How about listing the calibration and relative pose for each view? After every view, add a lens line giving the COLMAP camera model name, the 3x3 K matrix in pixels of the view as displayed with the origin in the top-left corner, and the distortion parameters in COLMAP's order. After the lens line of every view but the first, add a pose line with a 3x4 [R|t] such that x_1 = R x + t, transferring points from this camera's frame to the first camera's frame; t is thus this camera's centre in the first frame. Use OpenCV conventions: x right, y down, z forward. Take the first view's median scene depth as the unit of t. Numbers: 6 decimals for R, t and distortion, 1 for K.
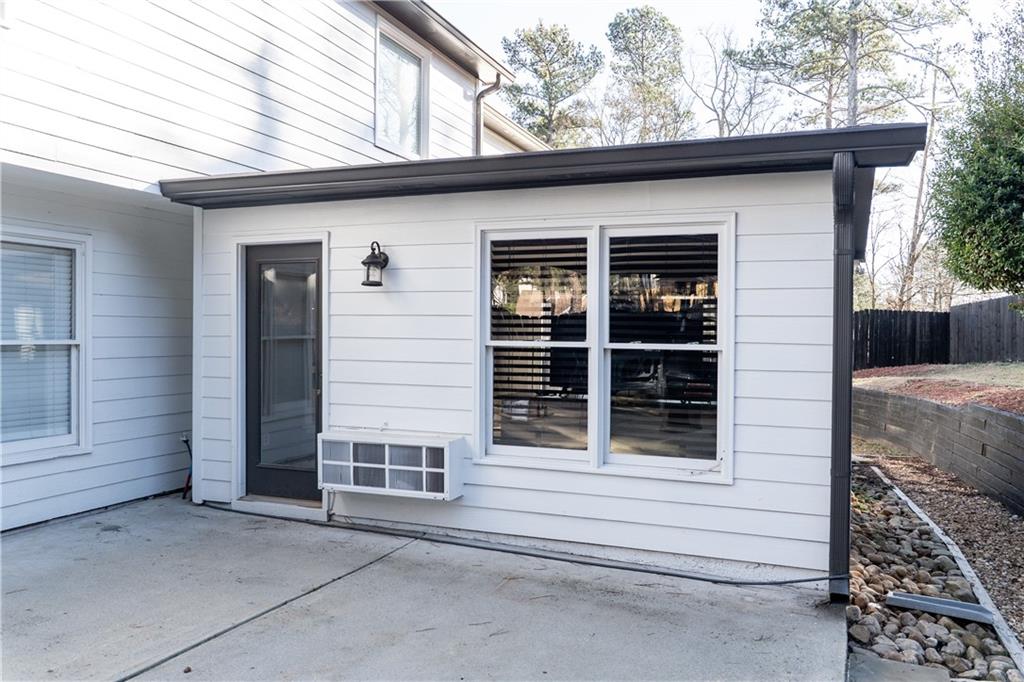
lens RADIAL K [[793.8, 0, 513.6], [0, 793.8, 344.3], [0, 0, 1]] dist [-0.028464, 0.000020]
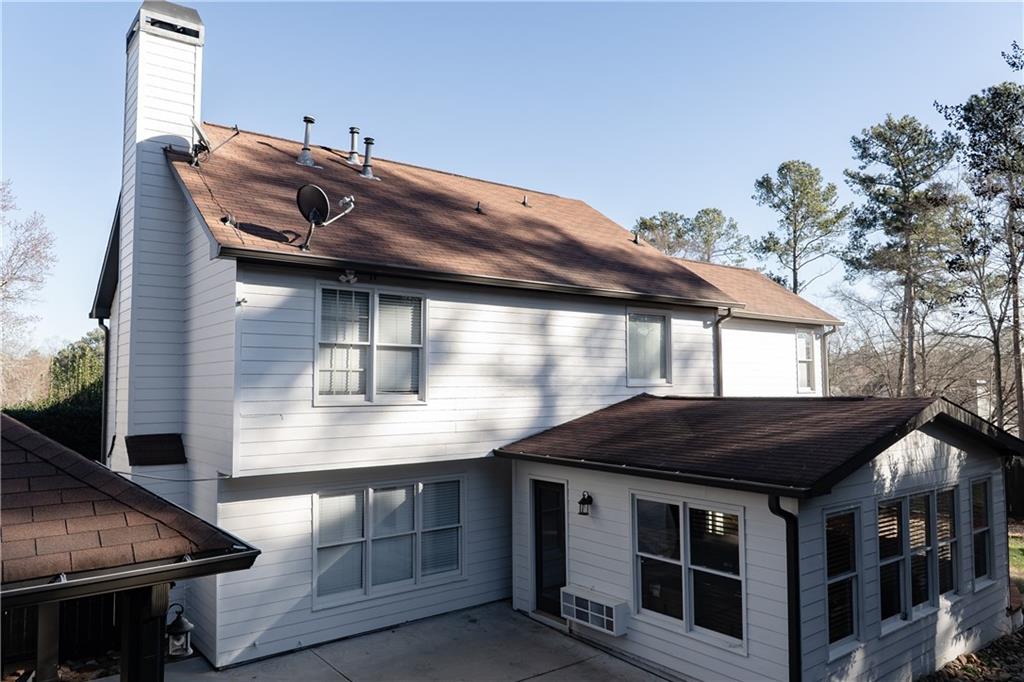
lens RADIAL K [[726.4, 0, 513.2], [0, 726.4, 338.4], [0, 0, 1]] dist [-0.010630, 0.002827]
pose [[0.864956, -0.044897, -0.499836, 0.545632], [0.010145, 0.997351, -0.072029, -0.355096], [0.501746, 0.057231, 0.863120, -0.611608]]
